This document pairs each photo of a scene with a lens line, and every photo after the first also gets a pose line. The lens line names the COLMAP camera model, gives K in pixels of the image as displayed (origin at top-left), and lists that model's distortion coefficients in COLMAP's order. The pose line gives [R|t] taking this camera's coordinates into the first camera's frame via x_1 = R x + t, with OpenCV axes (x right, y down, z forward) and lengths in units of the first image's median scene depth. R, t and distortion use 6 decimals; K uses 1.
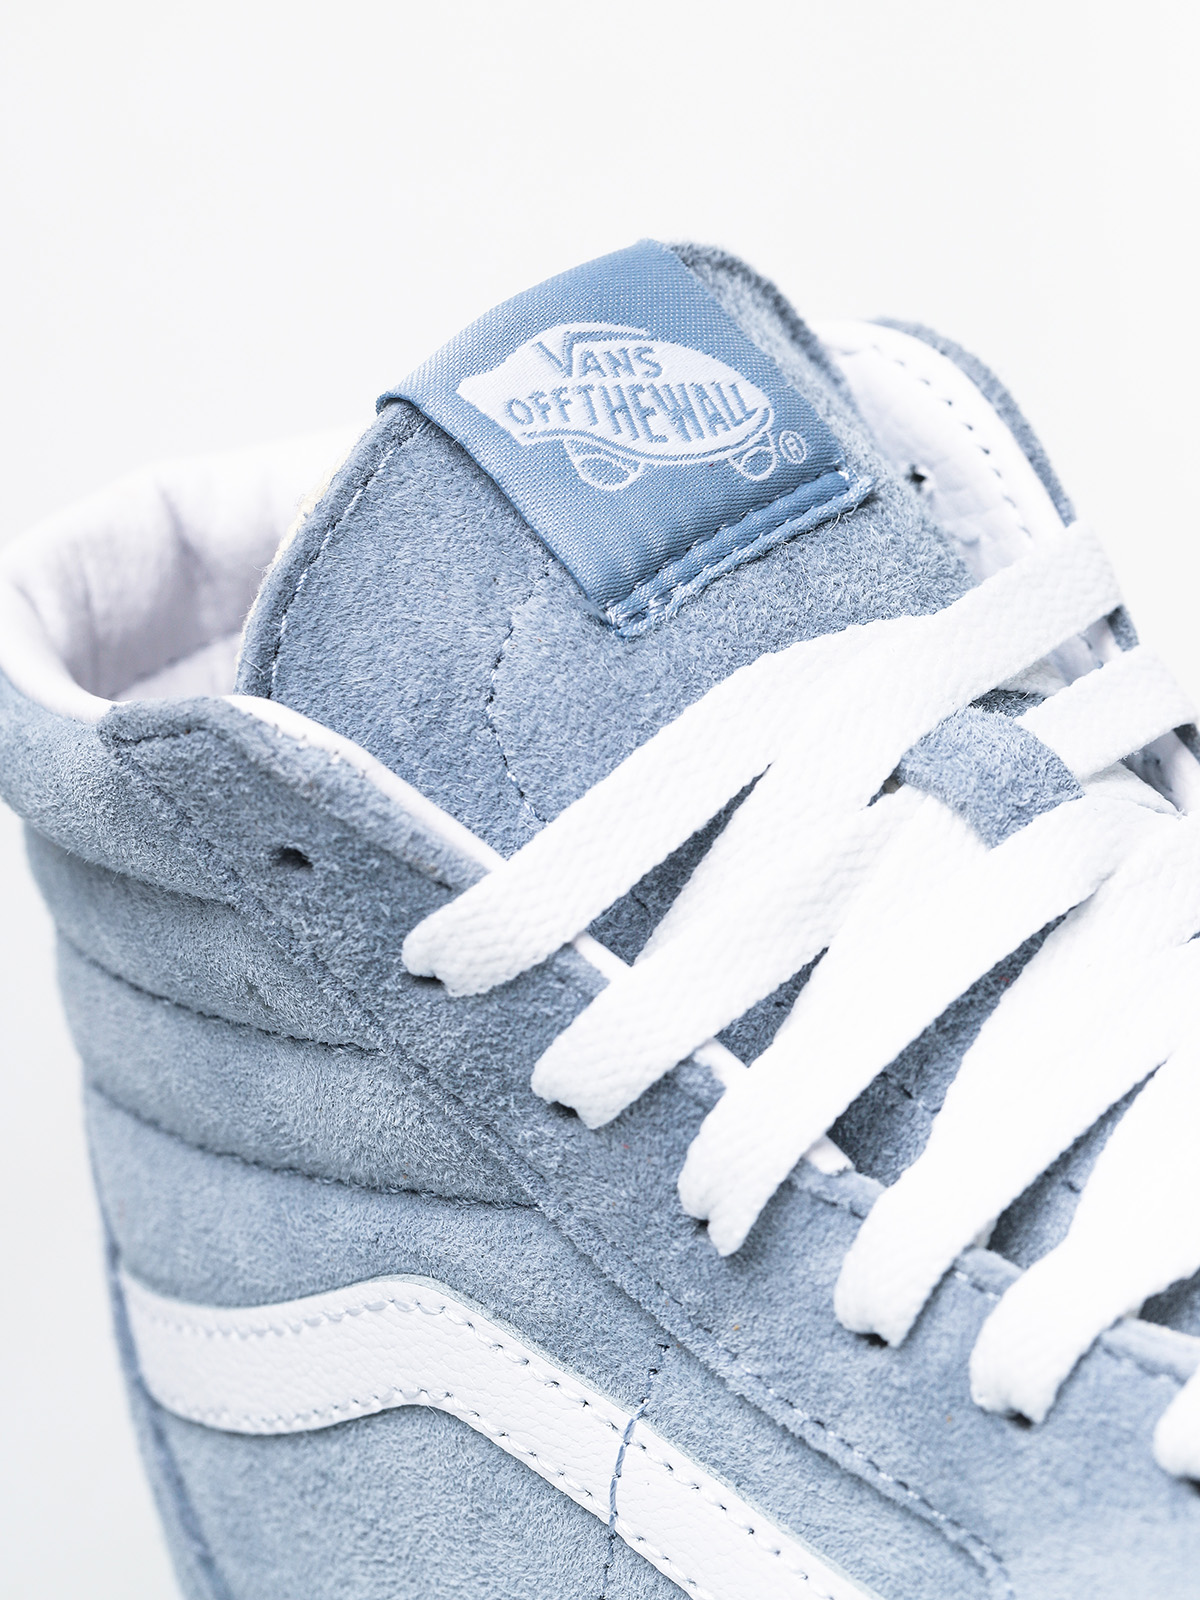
lens RADIAL K [[4991.1, 0, 600.0], [0, 4991.1, 800.0], [0, 0, 1]] dist [0.027877, -1.214806]
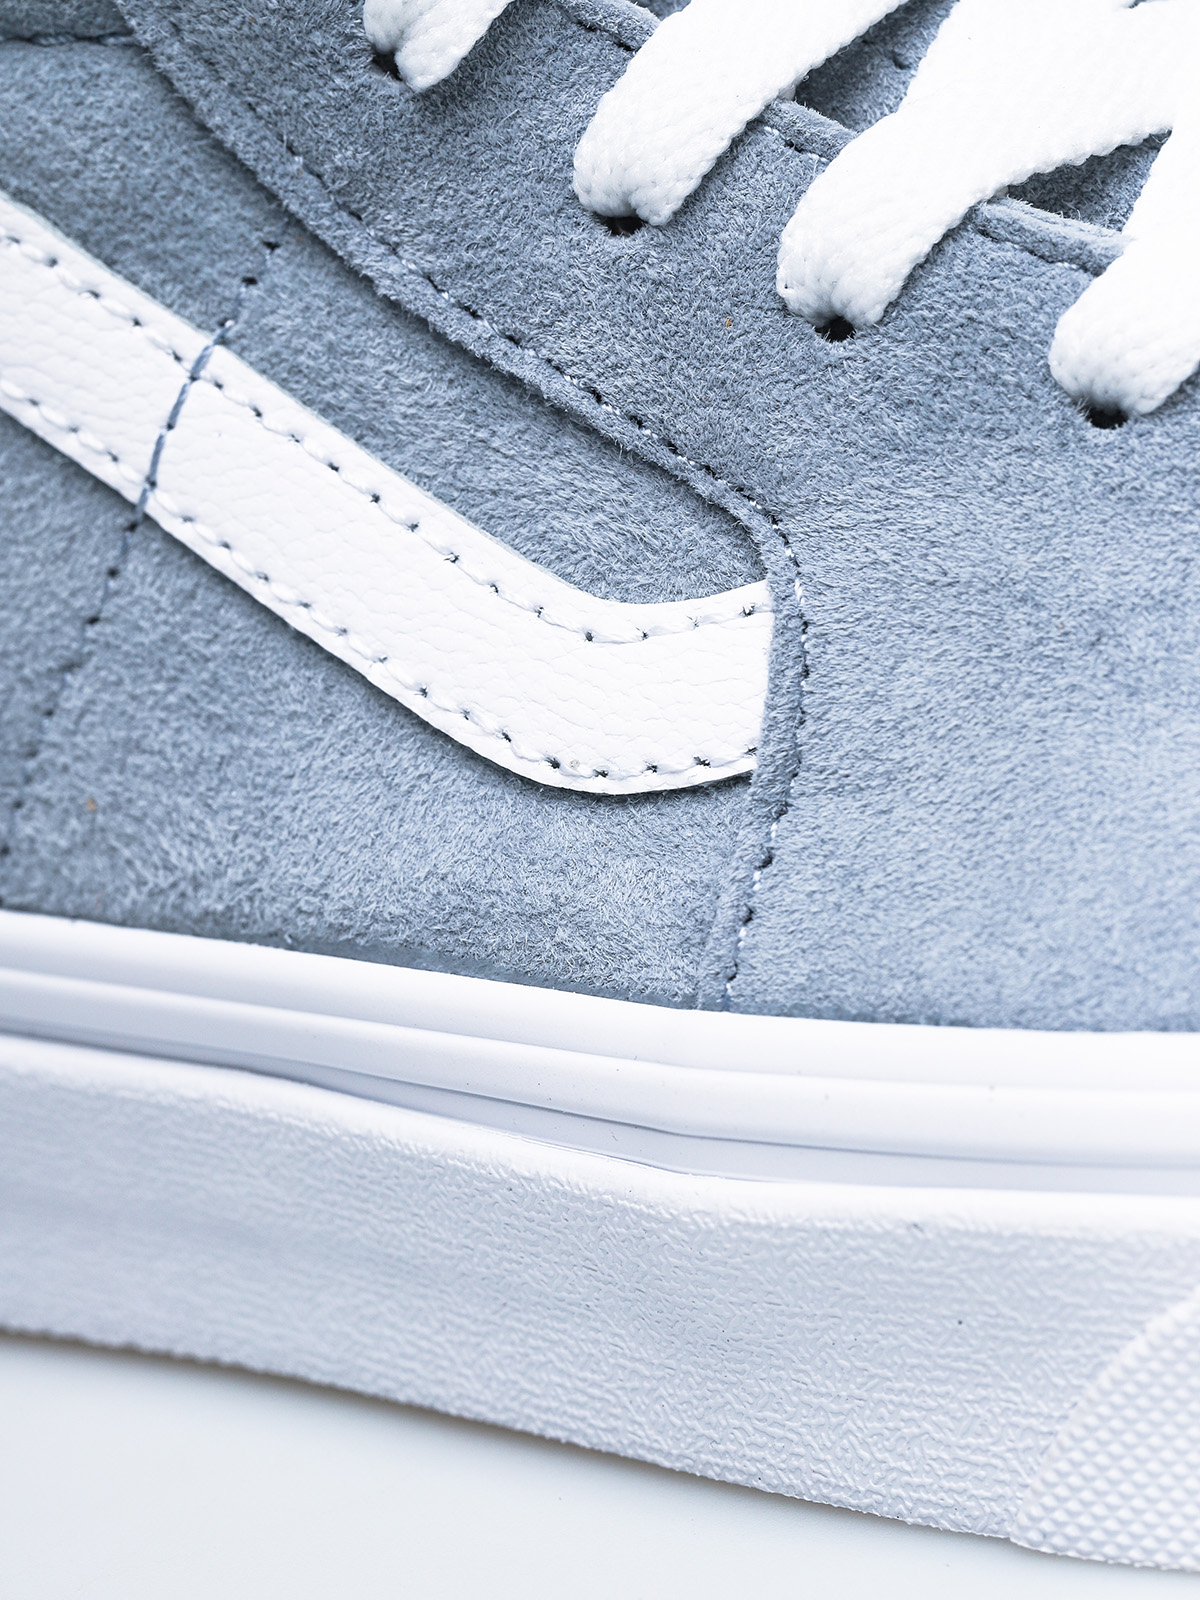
lens RADIAL K [[4991.1, 0, 600.0], [0, 4991.1, 800.0], [0, 0, 1]] dist [0.027877, -1.214806]
pose [[0.928900, 0.142681, 0.341740, -0.183976], [-0.115963, 0.988458, -0.097487, 0.260948], [-0.351705, 0.050926, 0.934725, 0.317205]]
